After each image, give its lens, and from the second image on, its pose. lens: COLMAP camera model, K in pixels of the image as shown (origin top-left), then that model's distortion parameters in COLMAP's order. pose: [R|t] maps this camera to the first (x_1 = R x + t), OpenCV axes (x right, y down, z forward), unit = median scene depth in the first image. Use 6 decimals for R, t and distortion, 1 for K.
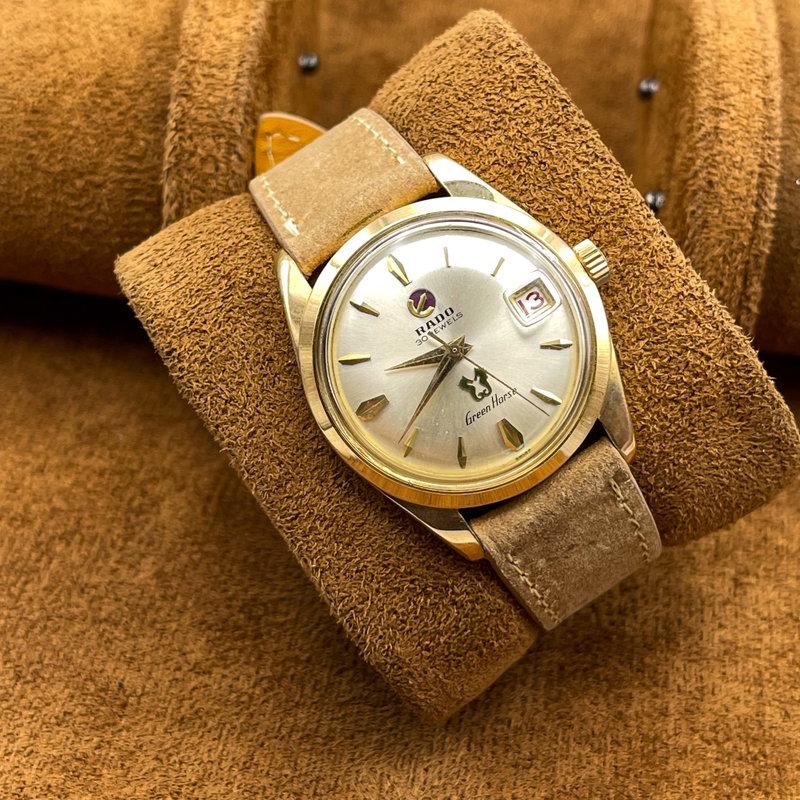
lens RADIAL K [[1625.6, 0, 400.0], [0, 1625.6, 400.0], [0, 0, 1]] dist [0.030117, -0.182335]
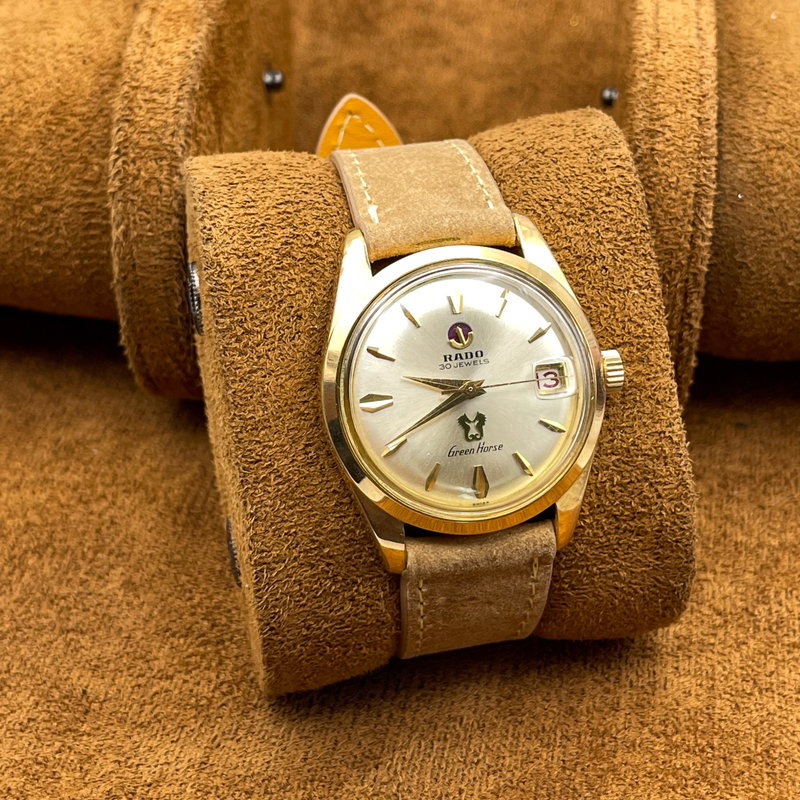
lens RADIAL K [[1625.6, 0, 400.0], [0, 1625.6, 400.0], [0, 0, 1]] dist [0.030117, -0.182335]
pose [[0.880220, 0.443154, 0.169786, -0.178123], [-0.440319, 0.896087, -0.056109, 0.054249], [-0.177008, -0.025371, 0.983882, -0.046014]]
